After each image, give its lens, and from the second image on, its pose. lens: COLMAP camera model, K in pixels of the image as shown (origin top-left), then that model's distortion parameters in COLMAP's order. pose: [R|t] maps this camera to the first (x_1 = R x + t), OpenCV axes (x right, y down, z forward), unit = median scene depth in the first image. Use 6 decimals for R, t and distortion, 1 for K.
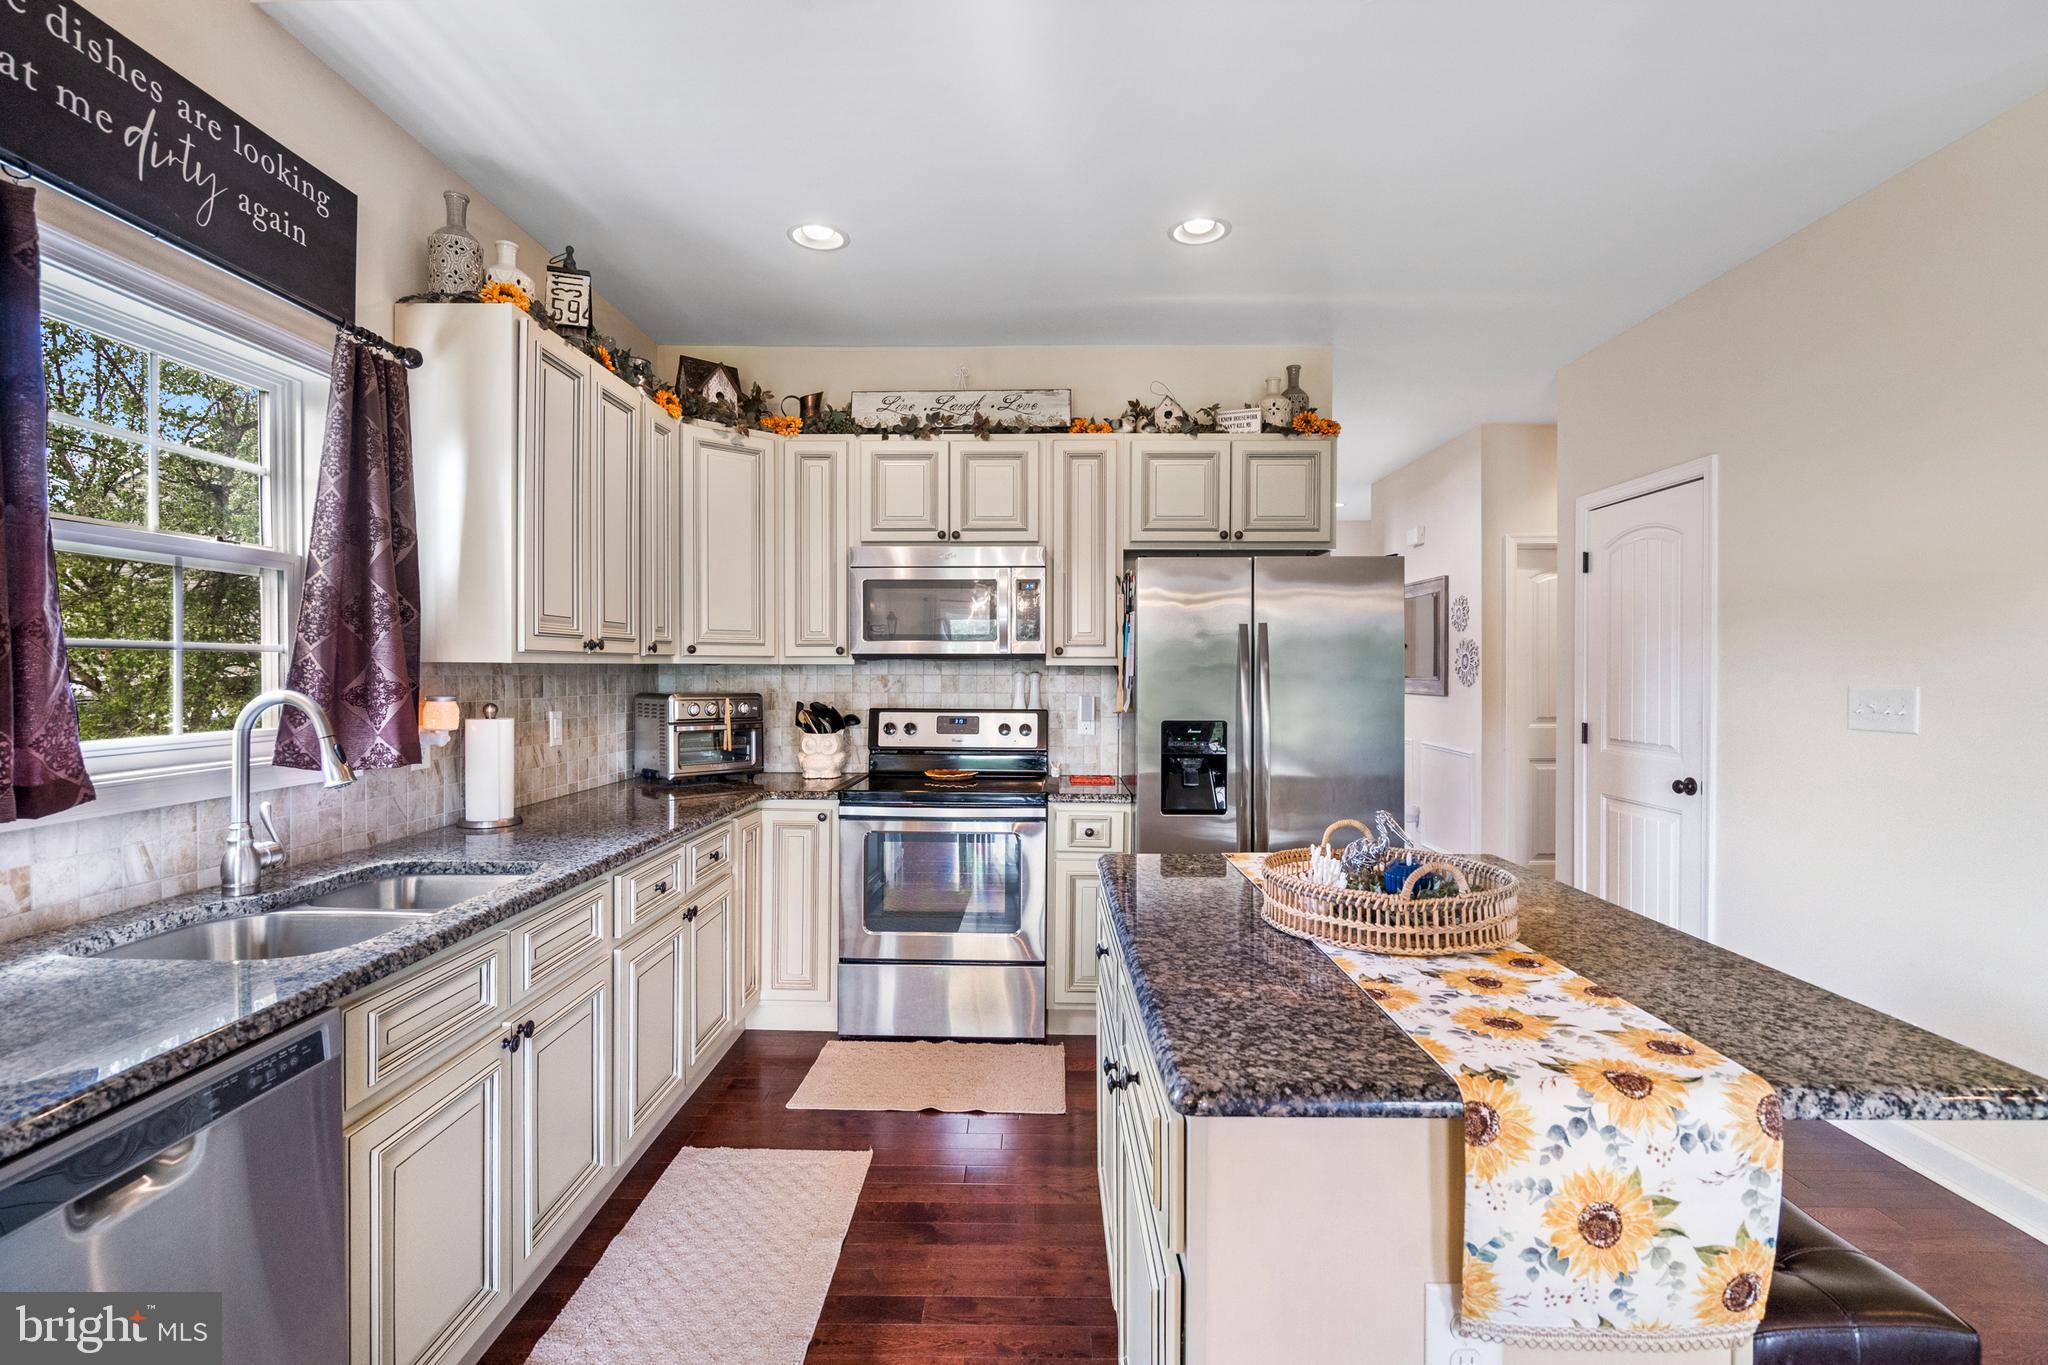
lens RADIAL K [[956.7, 0, 1021.4], [0, 956.7, 677.5], [0, 0, 1]] dist [-0.007567, 0.002828]
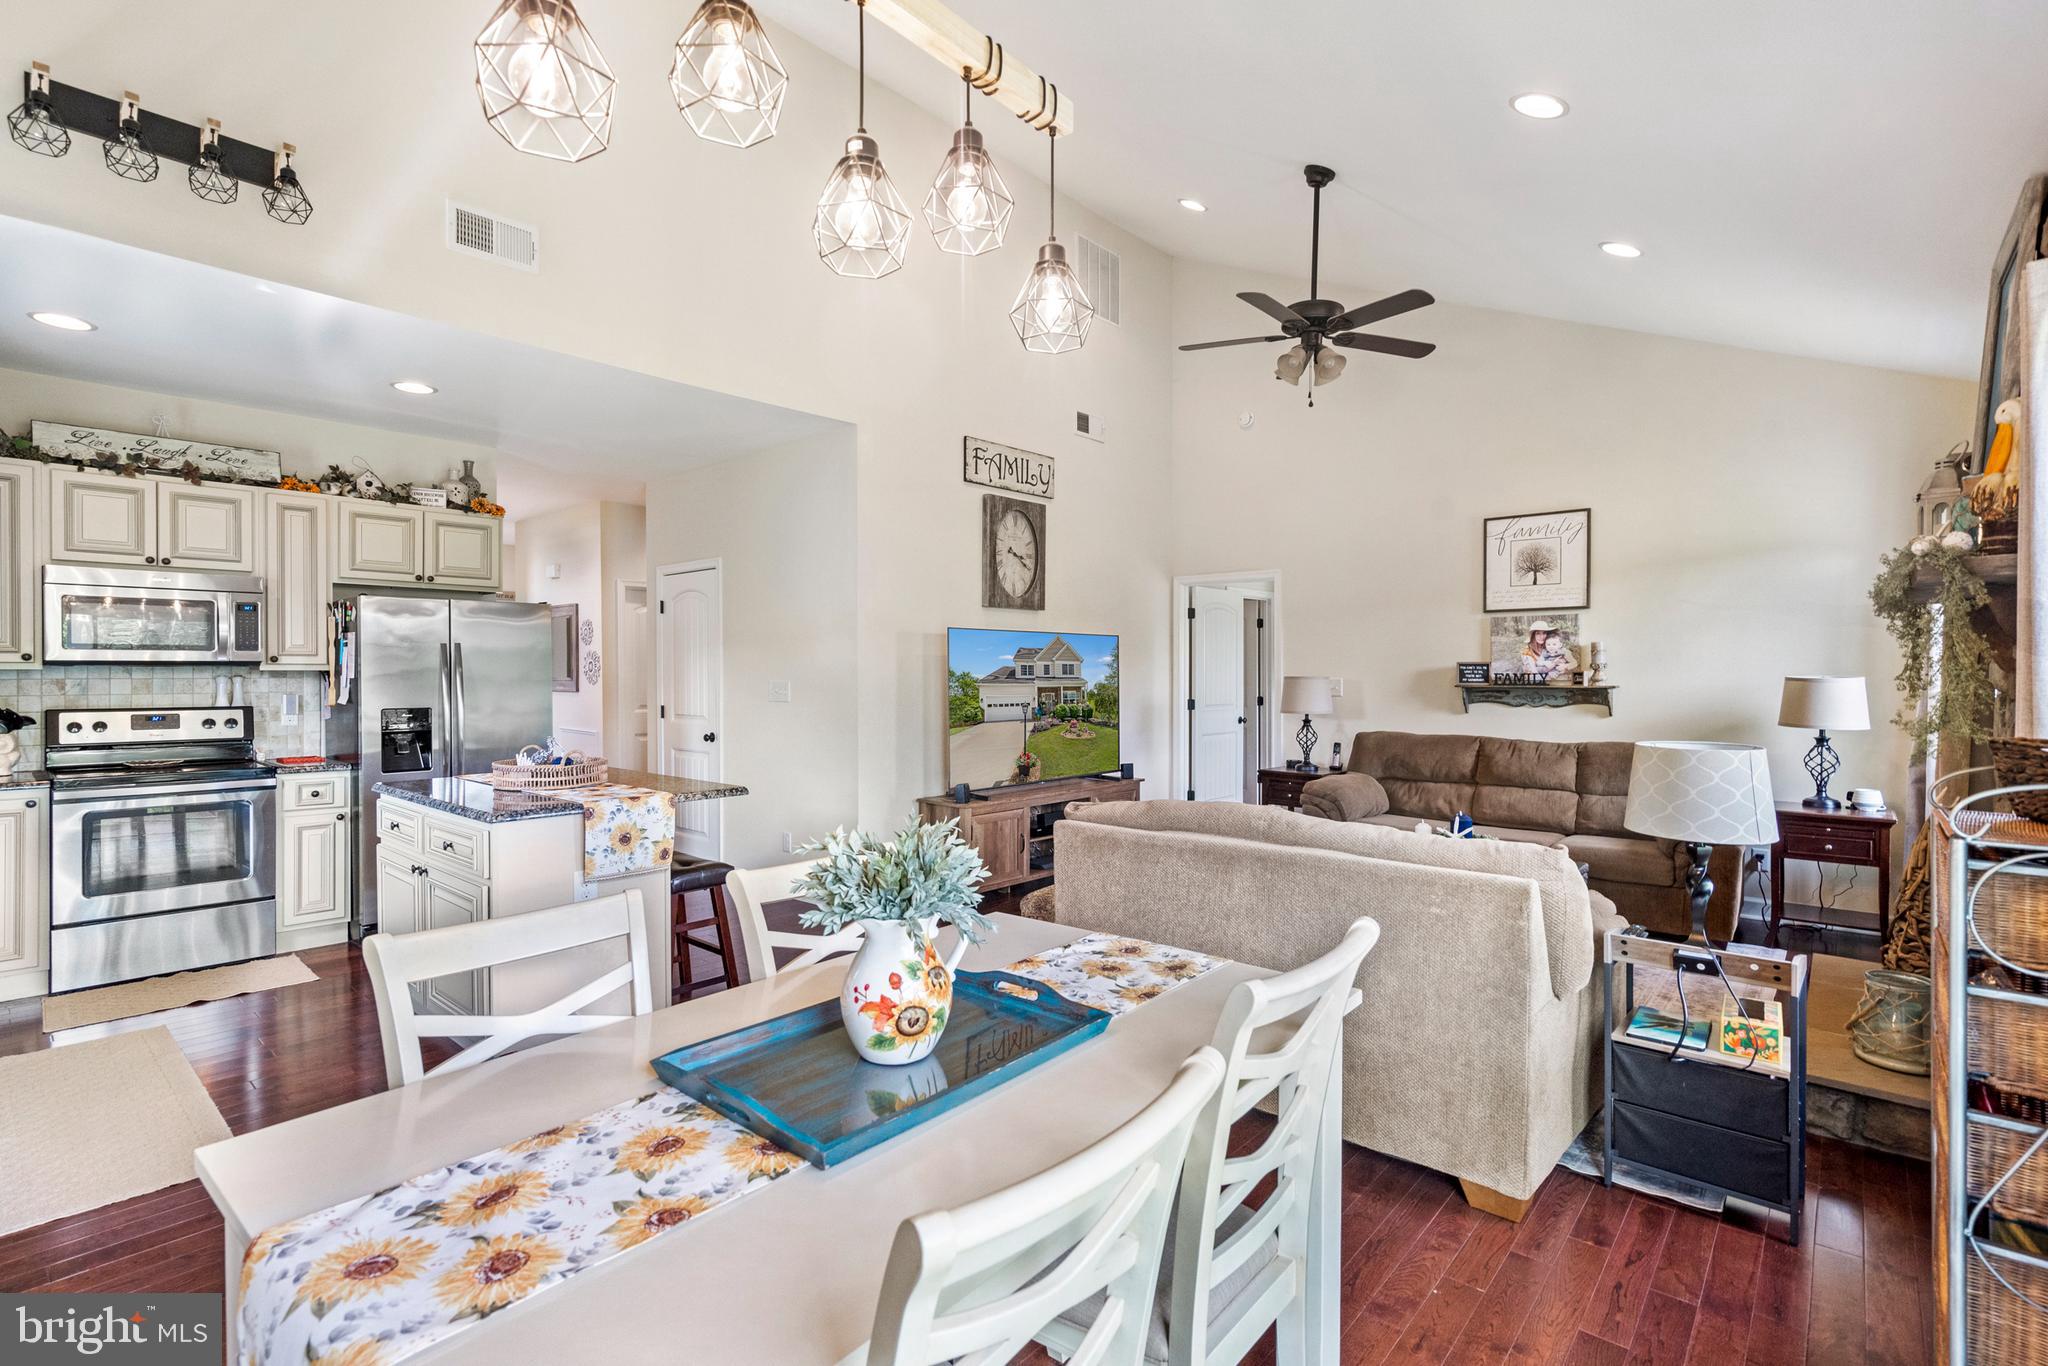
lens RADIAL K [[956.7, 0, 1000.7], [0, 956.7, 681.7], [0, 0, 1]] dist [-0.007567, 0.002828]
pose [[0.670581, -0.009442, 0.741777, -0.251552], [0.008729, 0.999950, 0.004837, 0.004944], [-0.741785, 0.003231, 0.670630, -0.566214]]
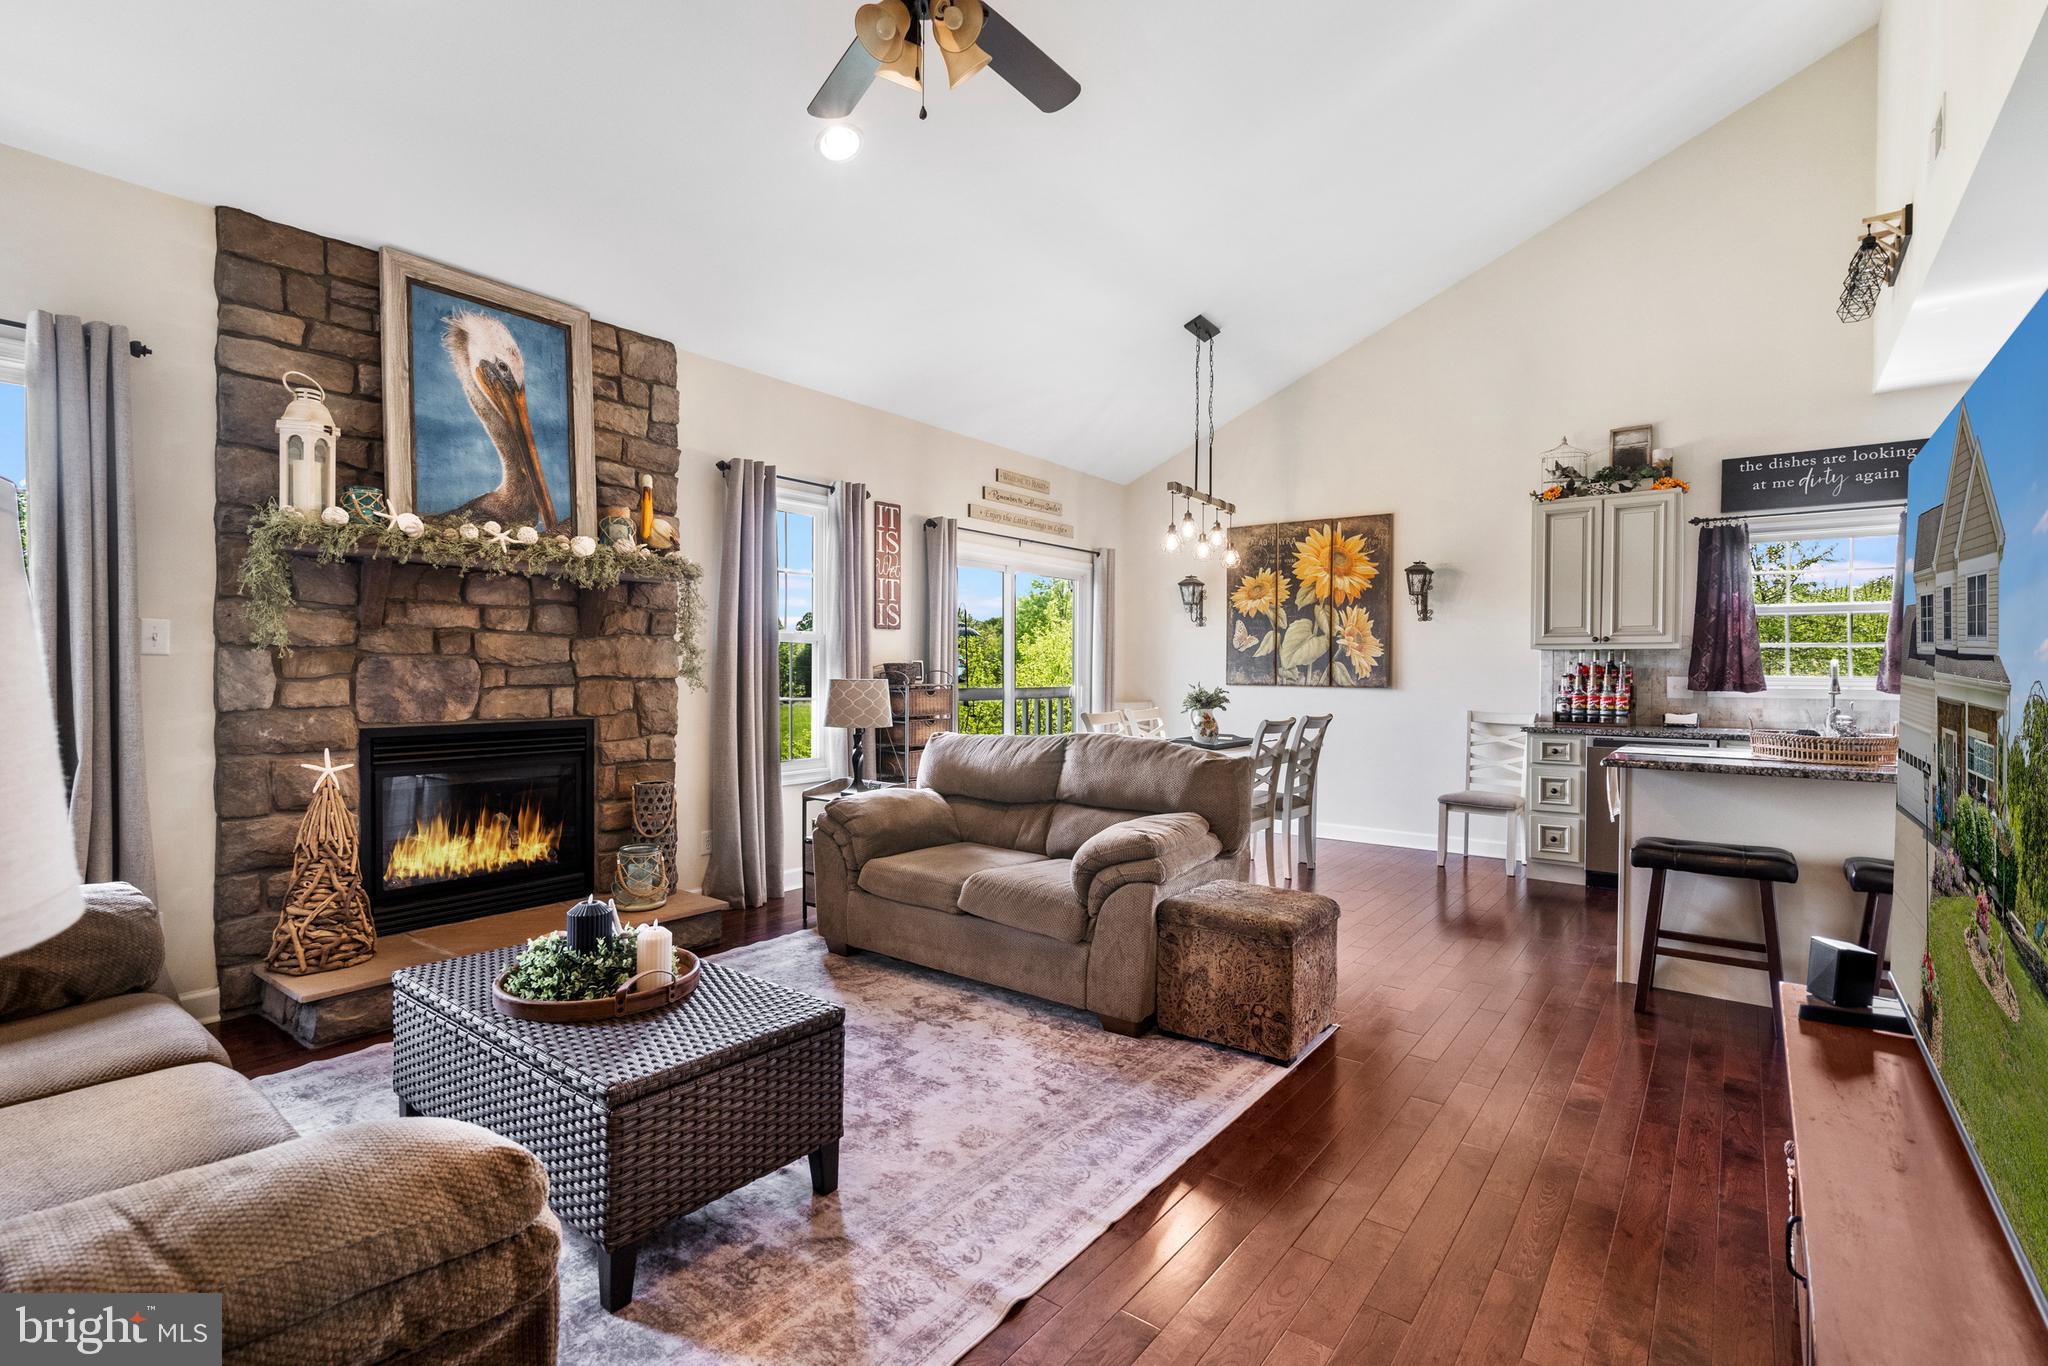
lens RADIAL K [[956.7, 0, 975.2], [0, 956.7, 677.2], [0, 0, 1]] dist [-0.007567, 0.002828]
pose [[-0.638137, -0.004305, -0.769911, 1.472129], [-0.016535, 0.999830, 0.008114, 0.042695], [0.769745, 0.017909, -0.638100, 0.420693]]
